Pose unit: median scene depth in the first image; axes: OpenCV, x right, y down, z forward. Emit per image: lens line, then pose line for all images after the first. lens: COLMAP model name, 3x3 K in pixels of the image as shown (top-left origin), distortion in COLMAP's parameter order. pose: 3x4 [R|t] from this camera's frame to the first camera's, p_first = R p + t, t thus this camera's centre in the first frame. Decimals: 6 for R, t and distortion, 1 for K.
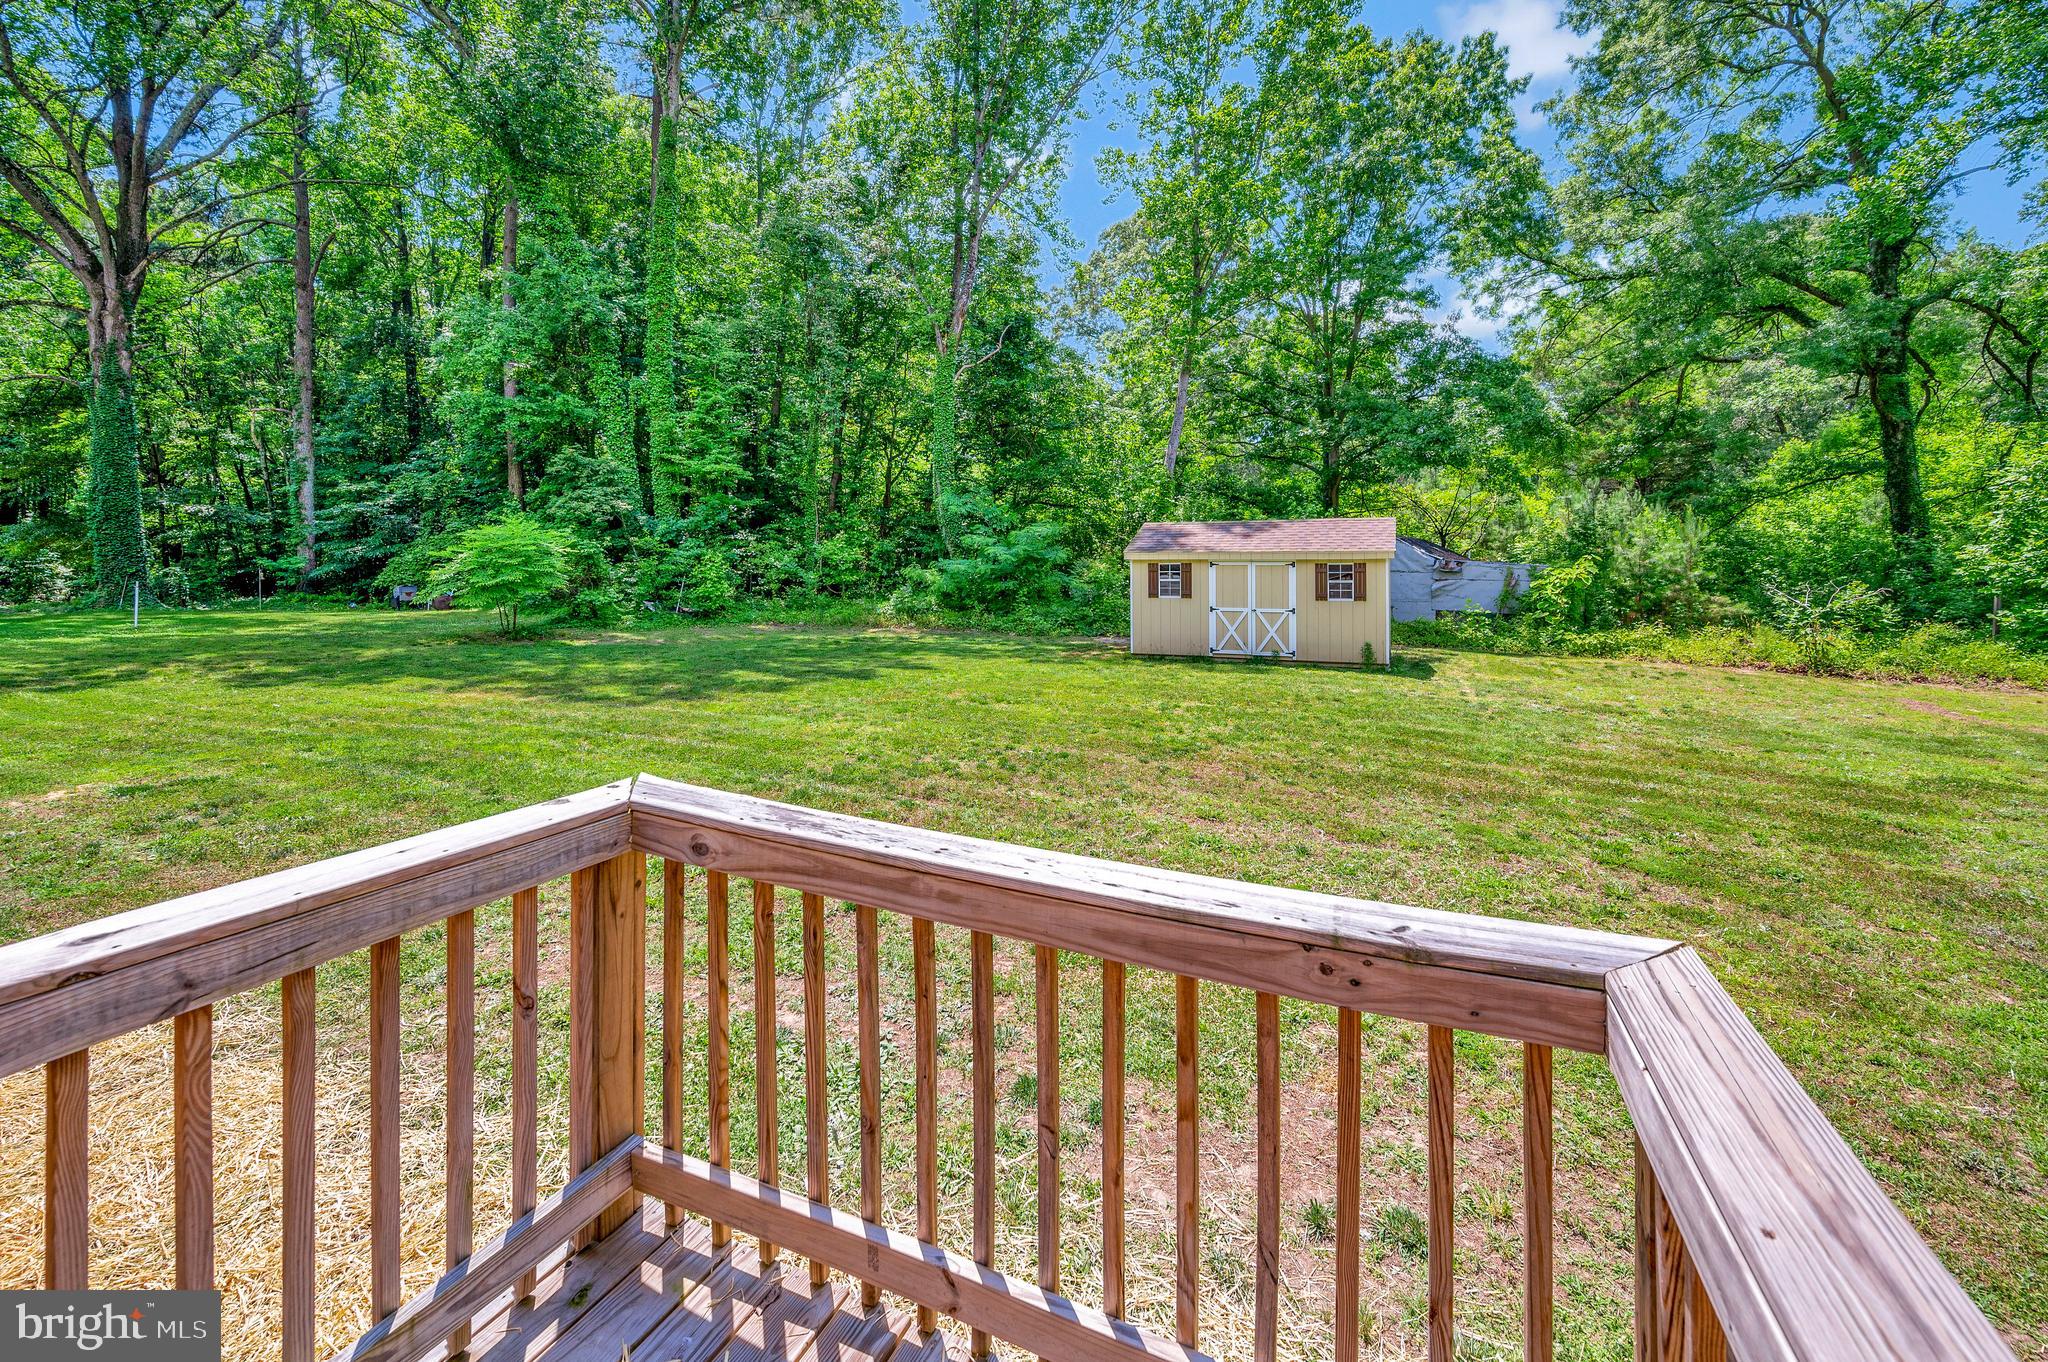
lens RADIAL K [[835.0, 0, 1015.8], [0, 835.0, 569.6], [0, 0, 1]] dist [-0.001152, -0.000199]
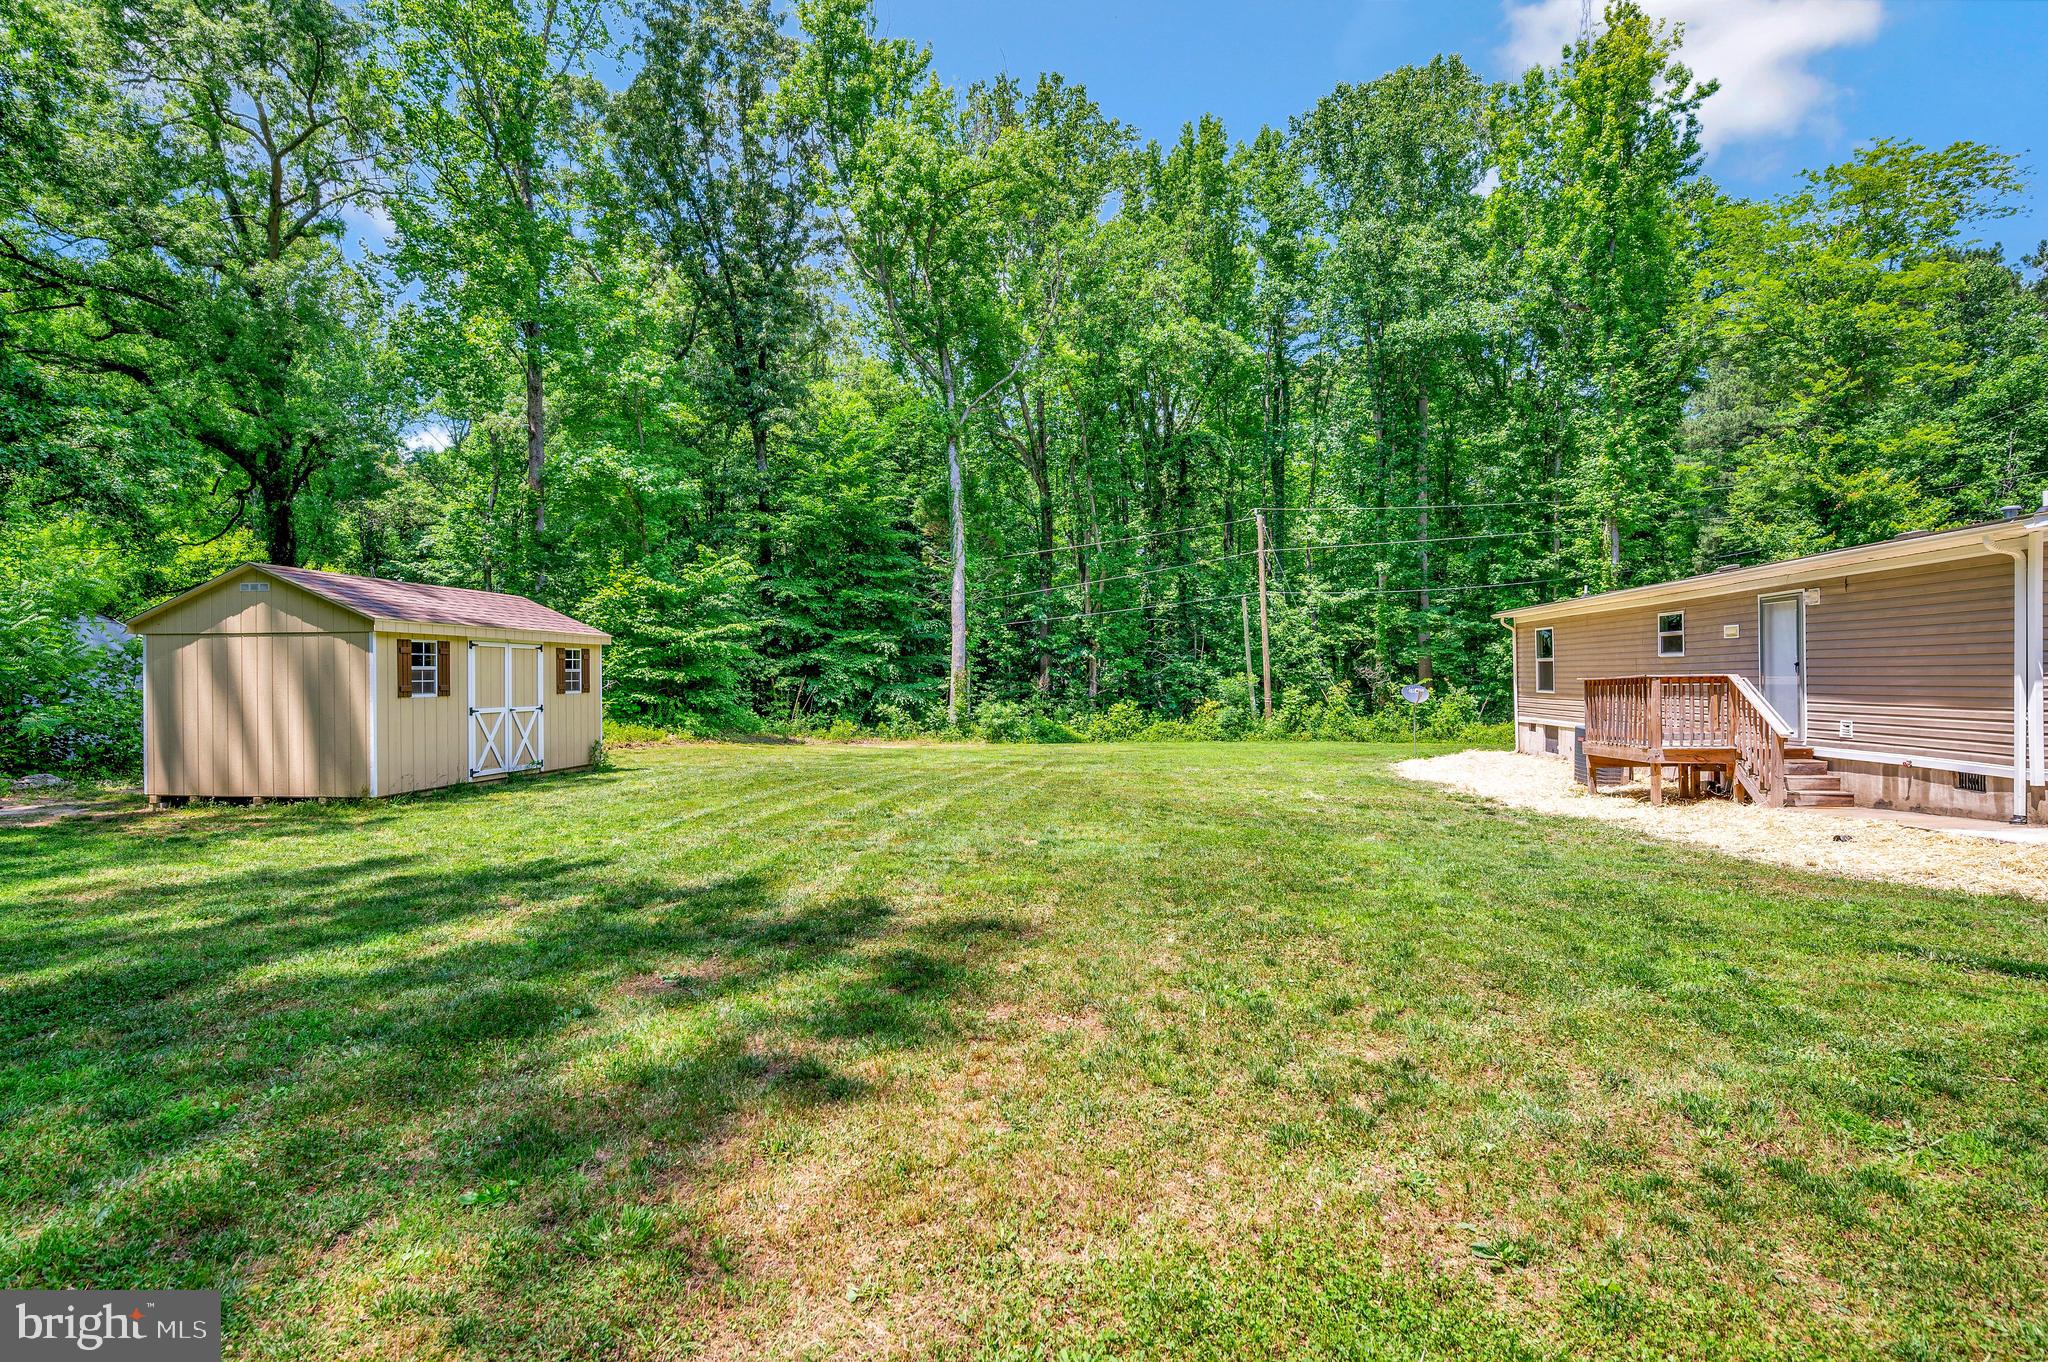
lens RADIAL K [[1009.2, 0, 1027.1], [0, 1009.2, 674.7], [0, 0, 1]] dist [0.001437, -0.000689]
pose [[-0.302083, 0.006312, 0.953261, -0.647019], [0.011279, 0.999932, -0.003047, 0.024366], [-0.953215, 0.009831, -0.302134, 0.785859]]
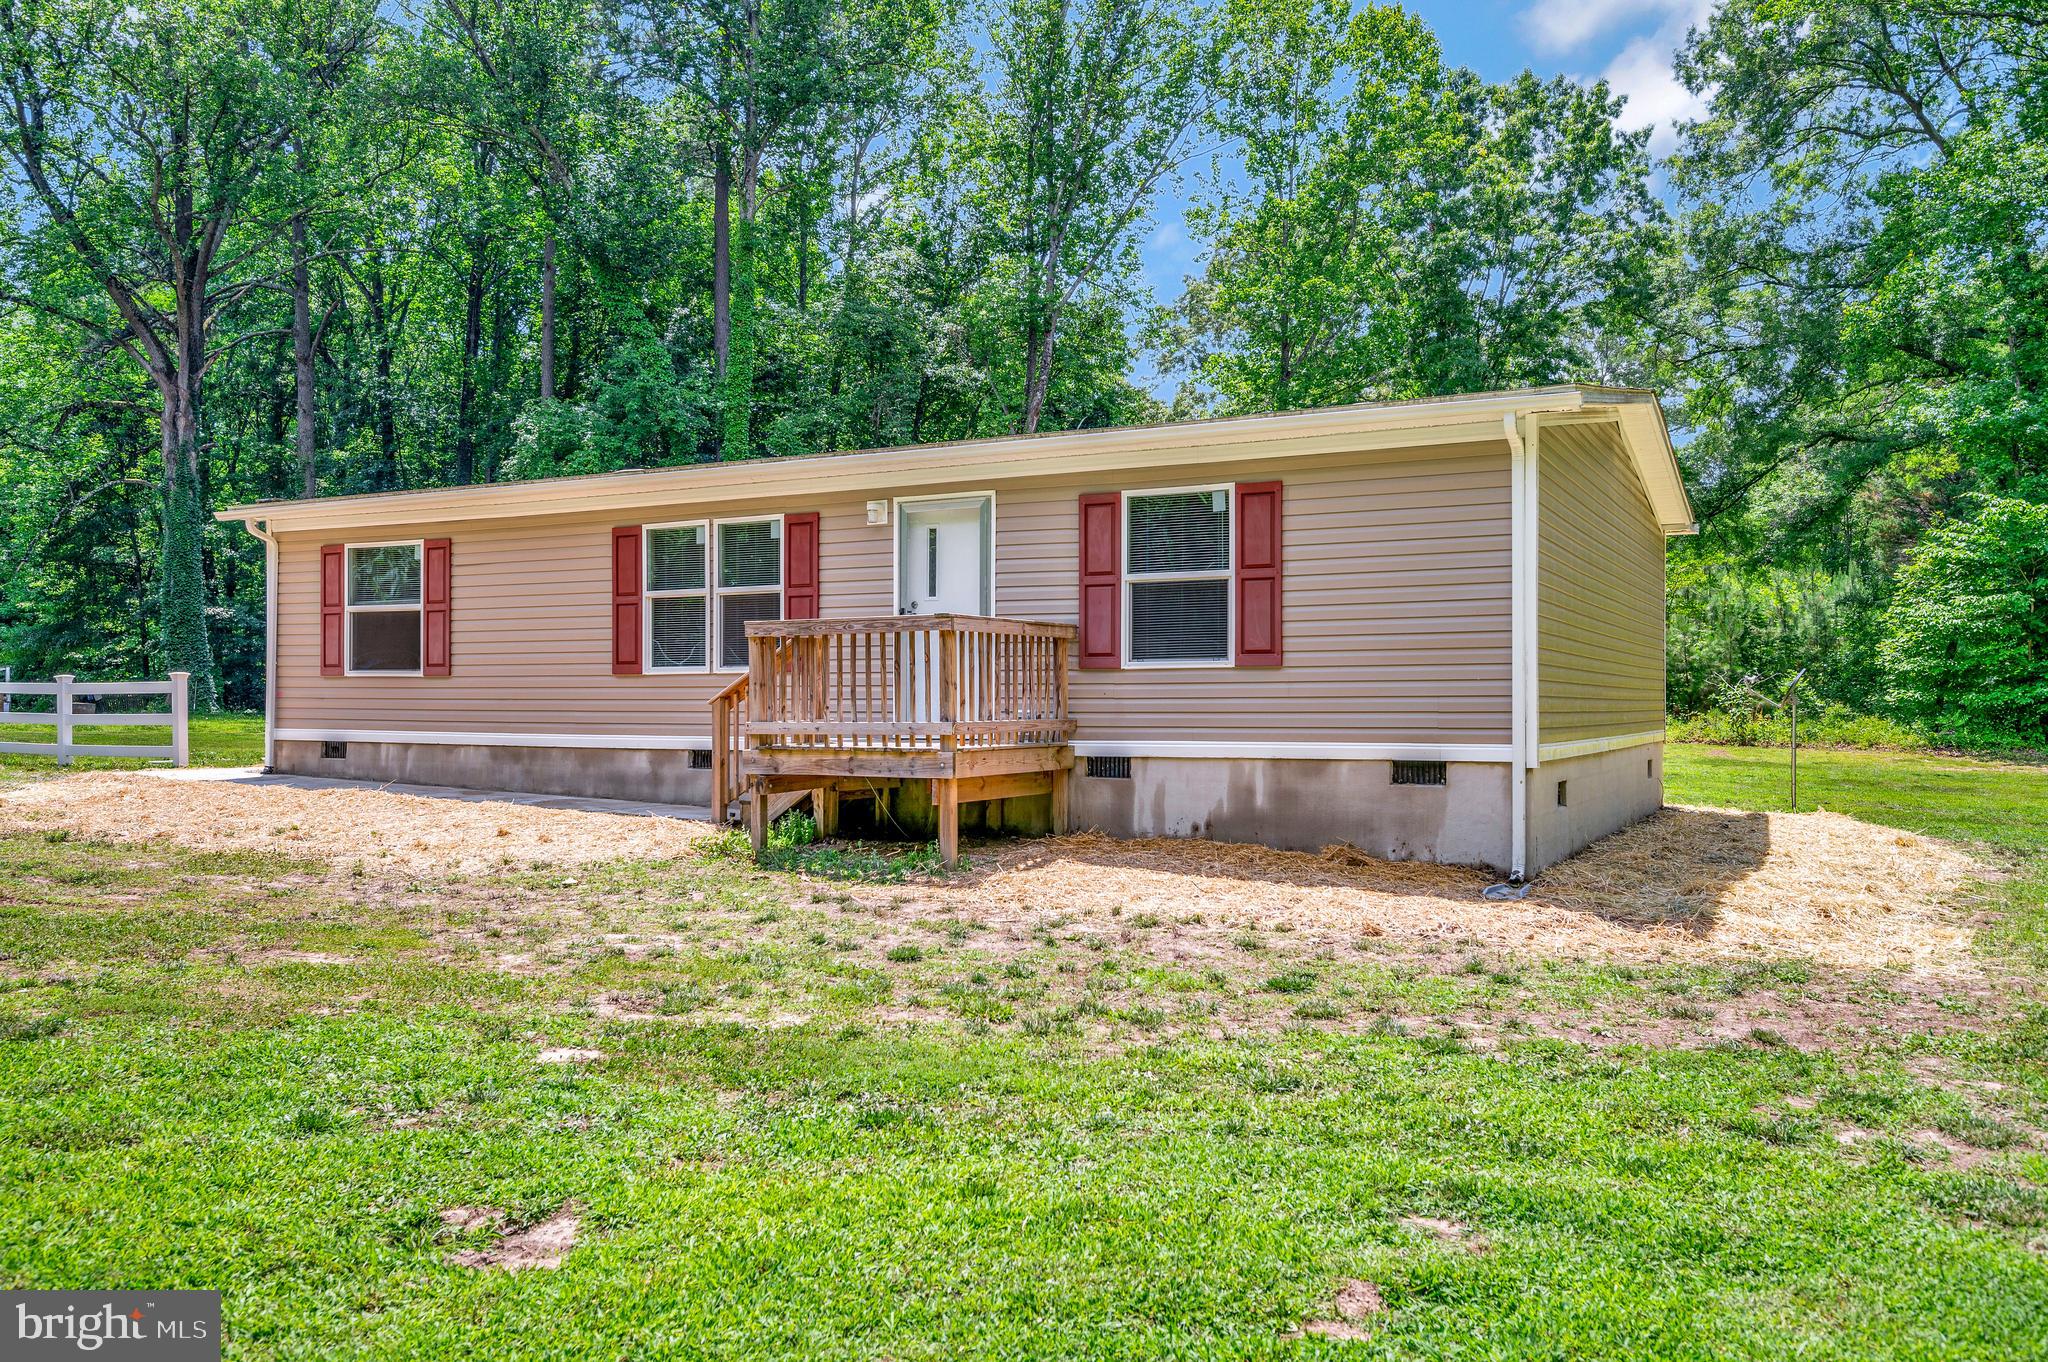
lens RADIAL K [[1590.8, 0, 1019.2], [0, 1590.8, 716.0], [0, 0, 1]] dist [-0.060892, 0.095894]
pose [[0.997141, 0.001634, -0.075540, 0.086487], [-0.001259, 0.999987, 0.005005, 0.067696], [0.075547, -0.004896, 0.997130, -1.335183]]
